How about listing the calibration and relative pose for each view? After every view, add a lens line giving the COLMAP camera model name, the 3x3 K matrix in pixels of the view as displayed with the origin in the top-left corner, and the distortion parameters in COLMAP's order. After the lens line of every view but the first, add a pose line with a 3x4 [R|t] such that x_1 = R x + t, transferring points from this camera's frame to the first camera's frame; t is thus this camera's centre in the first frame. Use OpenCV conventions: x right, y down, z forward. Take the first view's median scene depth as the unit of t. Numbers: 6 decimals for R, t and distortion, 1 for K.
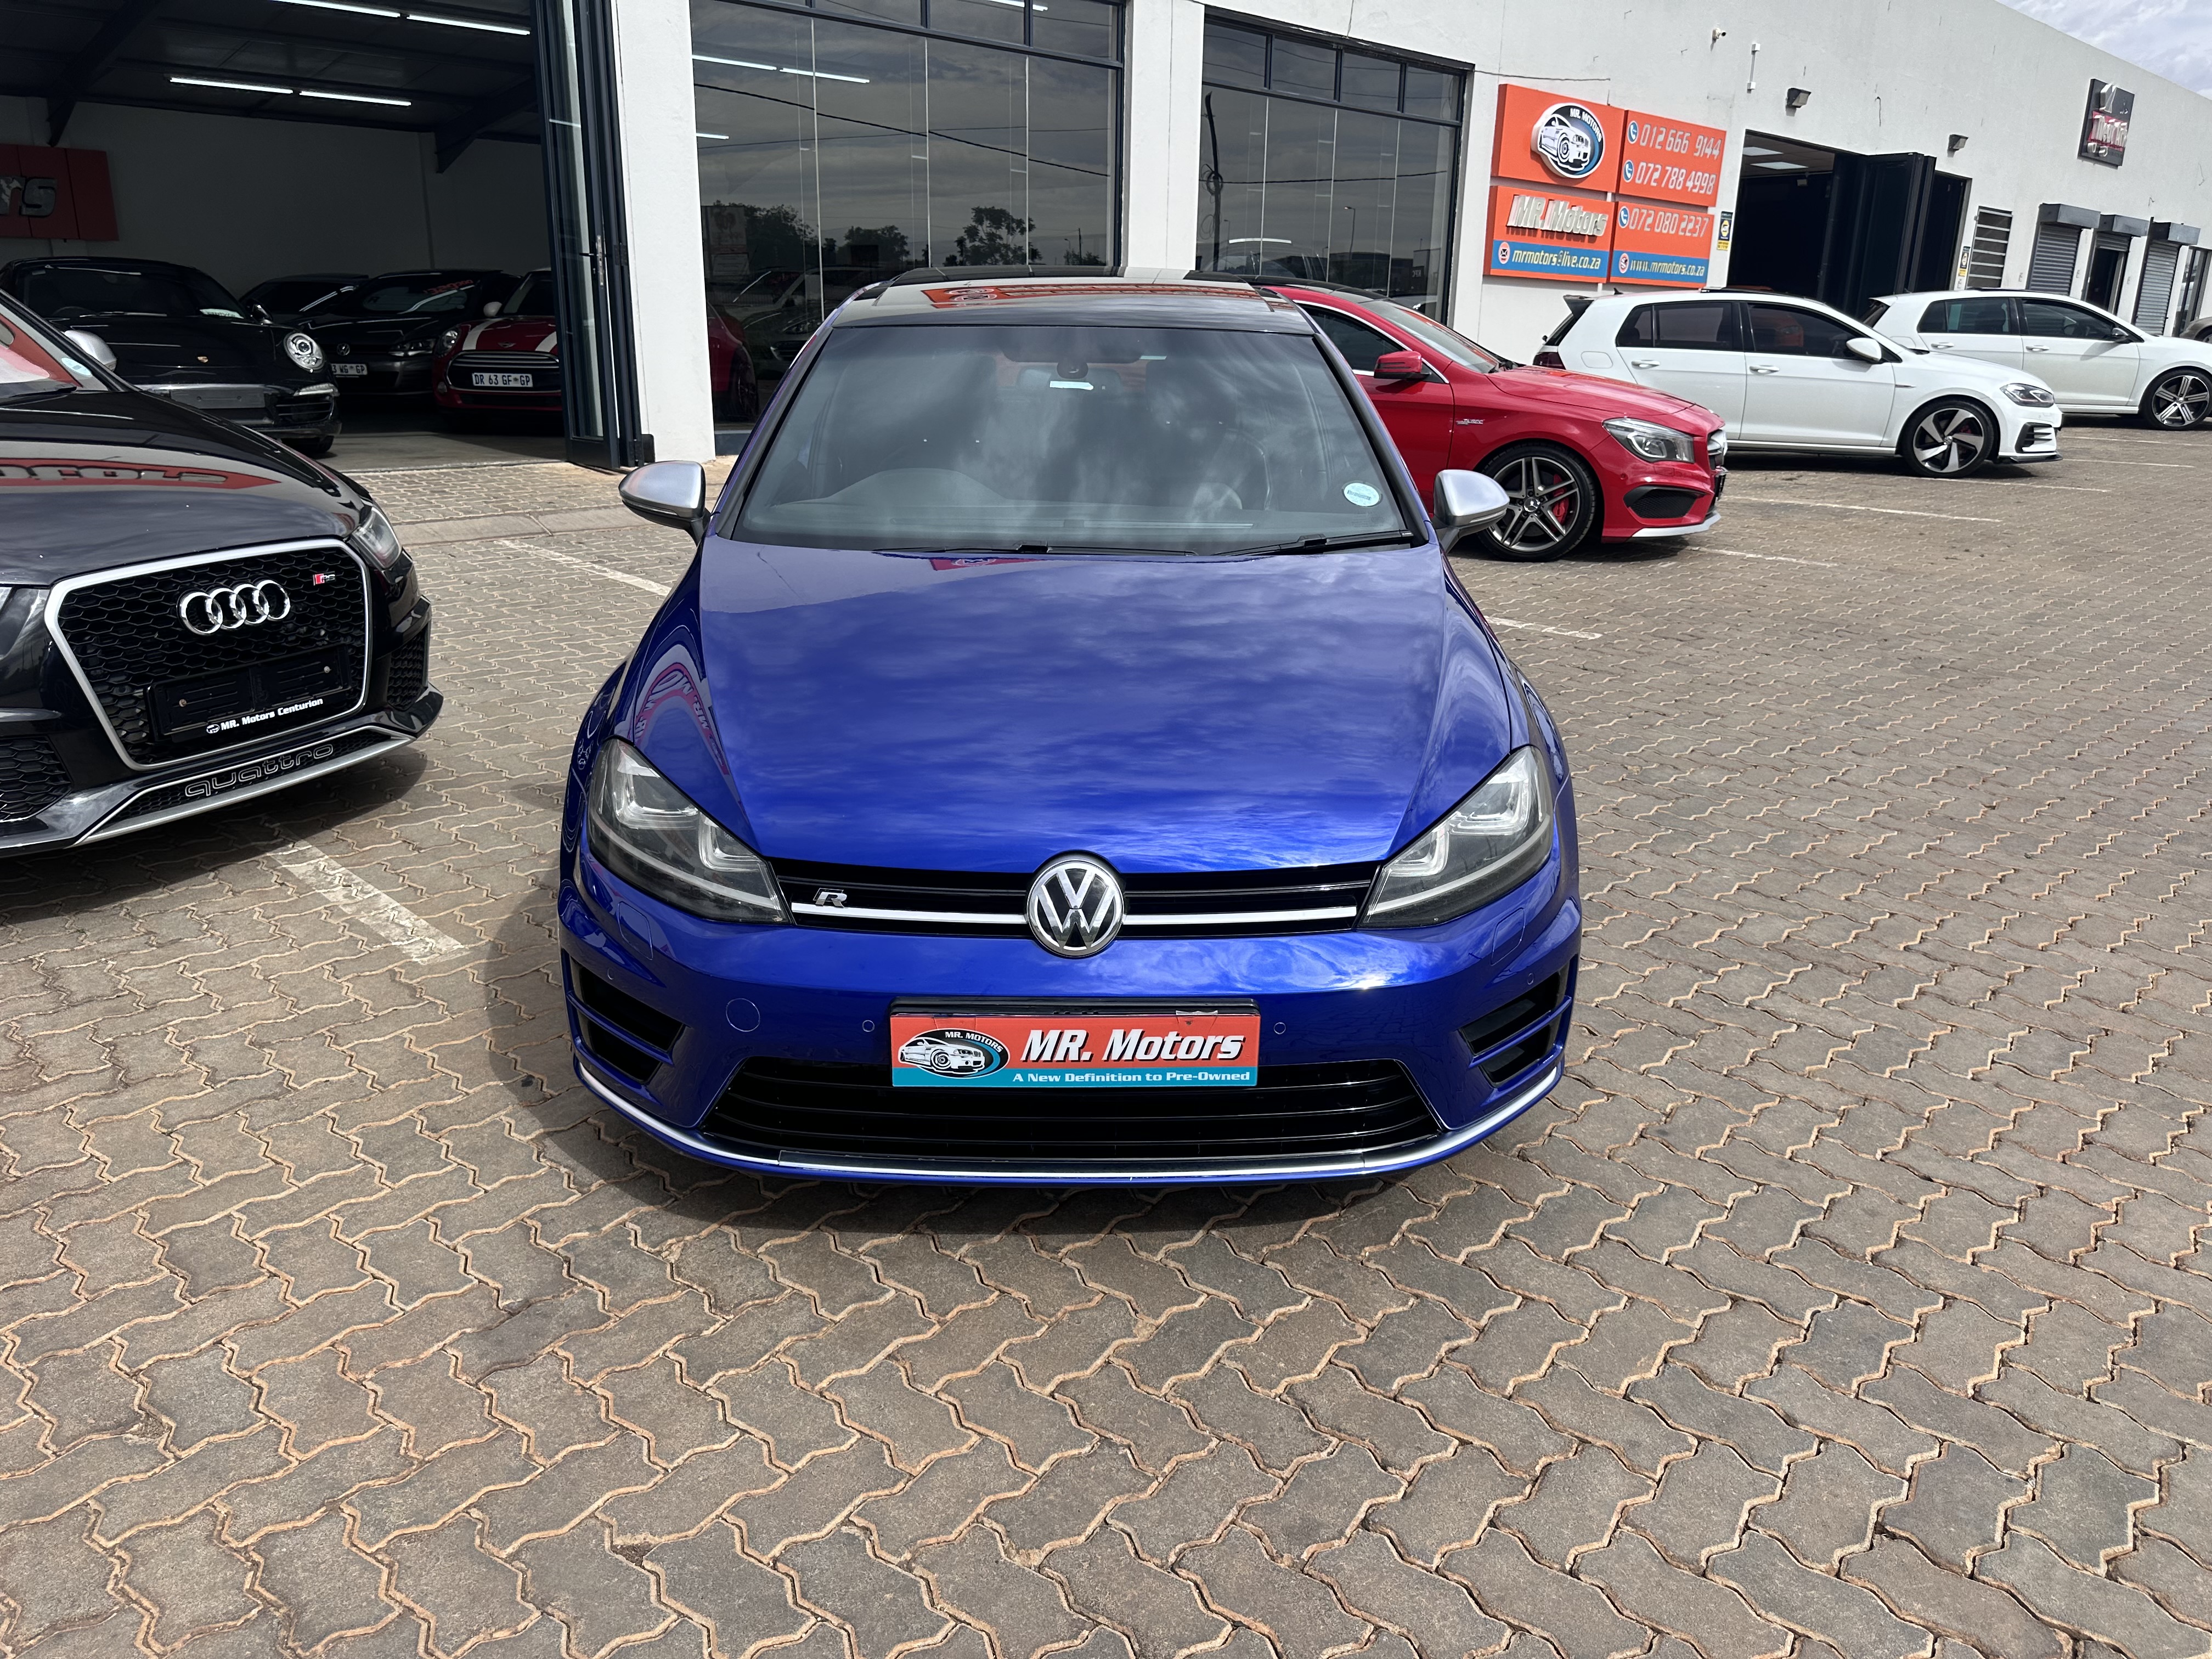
lens RADIAL K [[1563.2, 0, 1118.5], [0, 1563.2, 829.4], [0, 0, 1]] dist [0.013285, -0.020251]
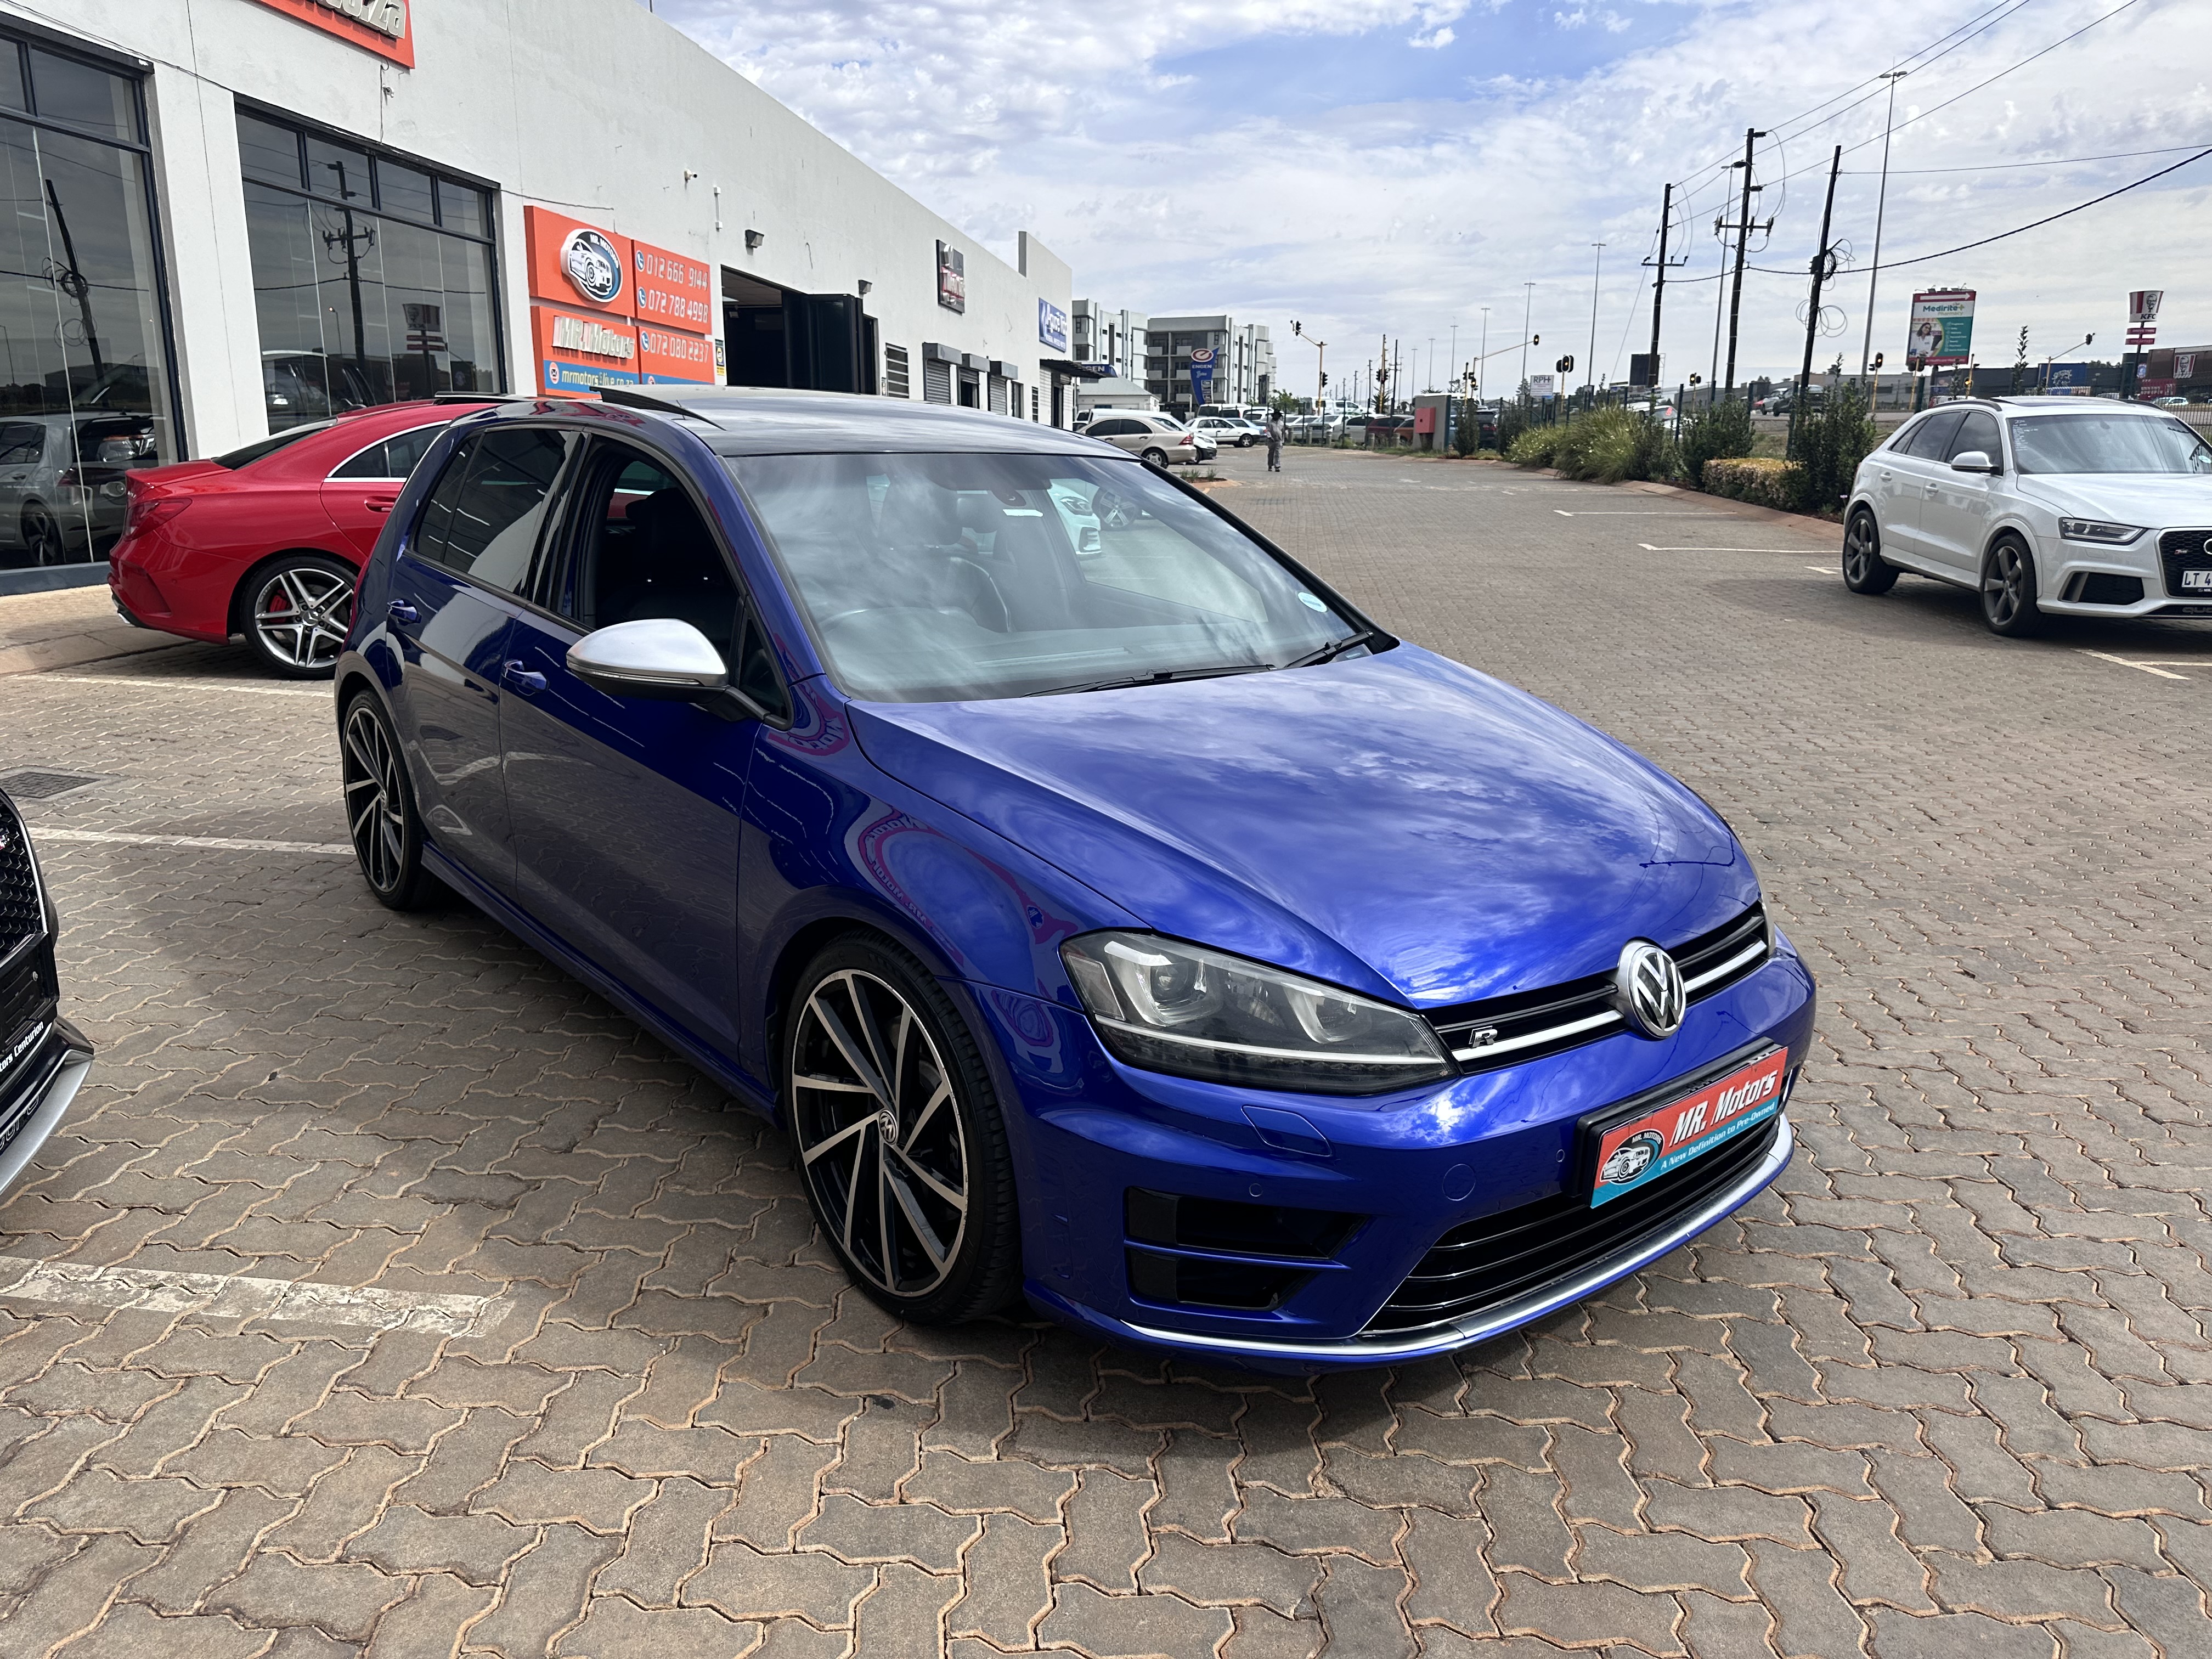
lens RADIAL K [[1563.2, 0, 1115.7], [0, 1563.2, 823.8], [0, 0, 1]] dist [0.013285, -0.020251]
pose [[0.778782, -0.150775, 0.608905, -0.119727], [0.194759, 0.980831, -0.006224, -0.015909], [-0.596294, 0.123437, 0.793219, 0.044983]]
